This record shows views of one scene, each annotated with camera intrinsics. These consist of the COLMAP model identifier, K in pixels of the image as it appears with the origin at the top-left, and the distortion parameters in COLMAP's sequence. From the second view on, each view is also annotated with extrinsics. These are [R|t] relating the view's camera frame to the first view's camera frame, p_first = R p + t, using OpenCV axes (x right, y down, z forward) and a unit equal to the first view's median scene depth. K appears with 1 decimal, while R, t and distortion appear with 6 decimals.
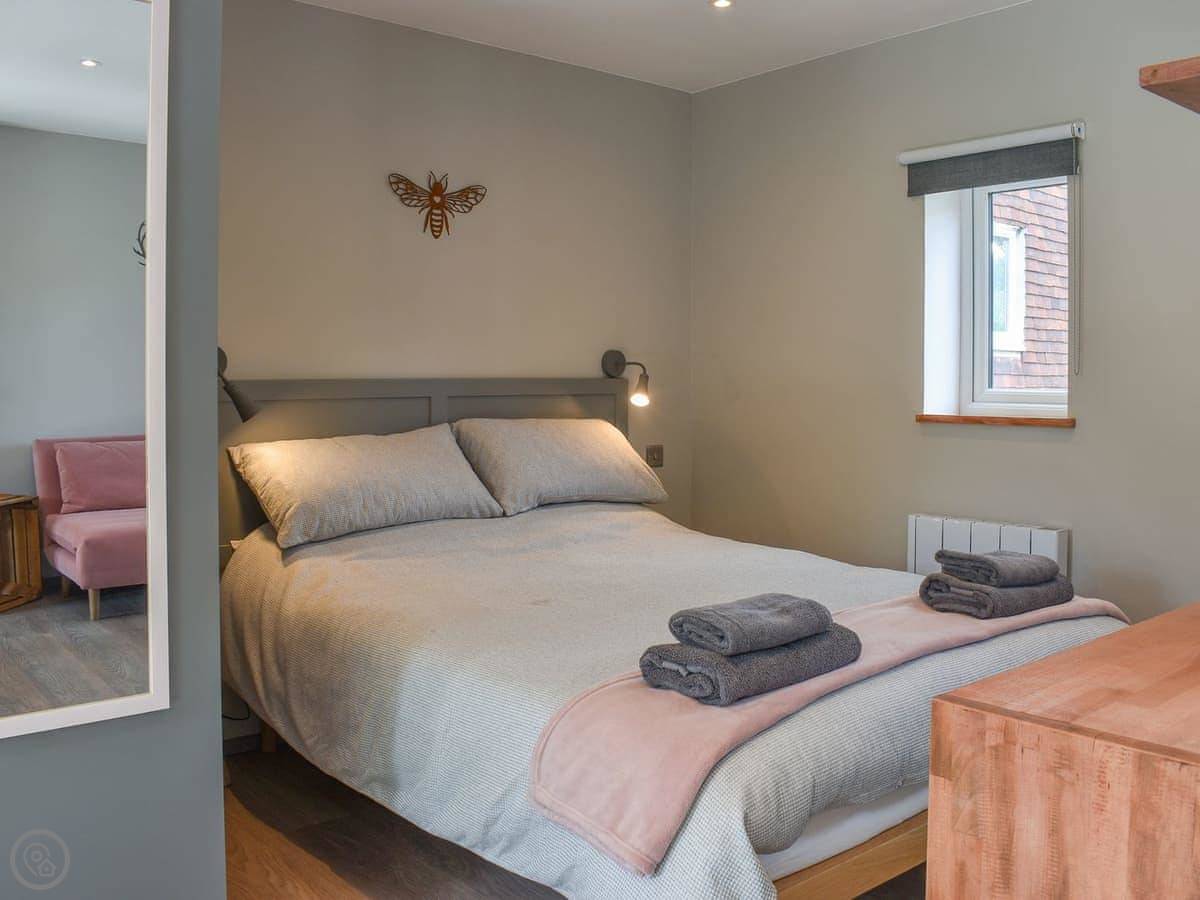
lens RADIAL K [[1084.9, 0, 598.3], [0, 1084.9, 386.7], [0, 0, 1]] dist [-0.077023, 0.014041]
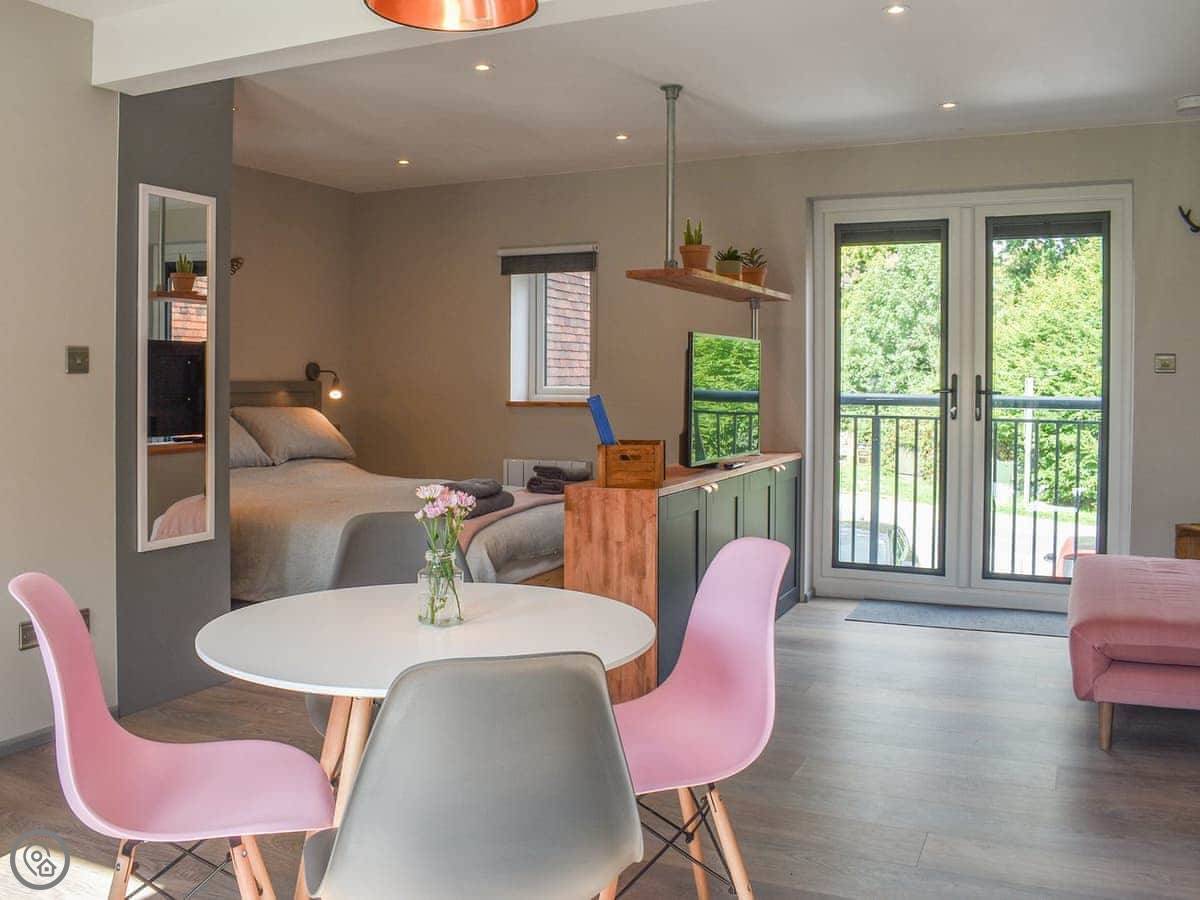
lens RADIAL K [[1084.9, 0, 598.3], [0, 1084.9, 386.7], [0, 0, 1]] dist [-0.077023, 0.014041]
pose [[0.901678, -0.003735, 0.432391, -0.348482], [0.003689, 0.999993, 0.000945, 0.000835], [-0.432392, 0.000743, 0.901685, -0.681733]]
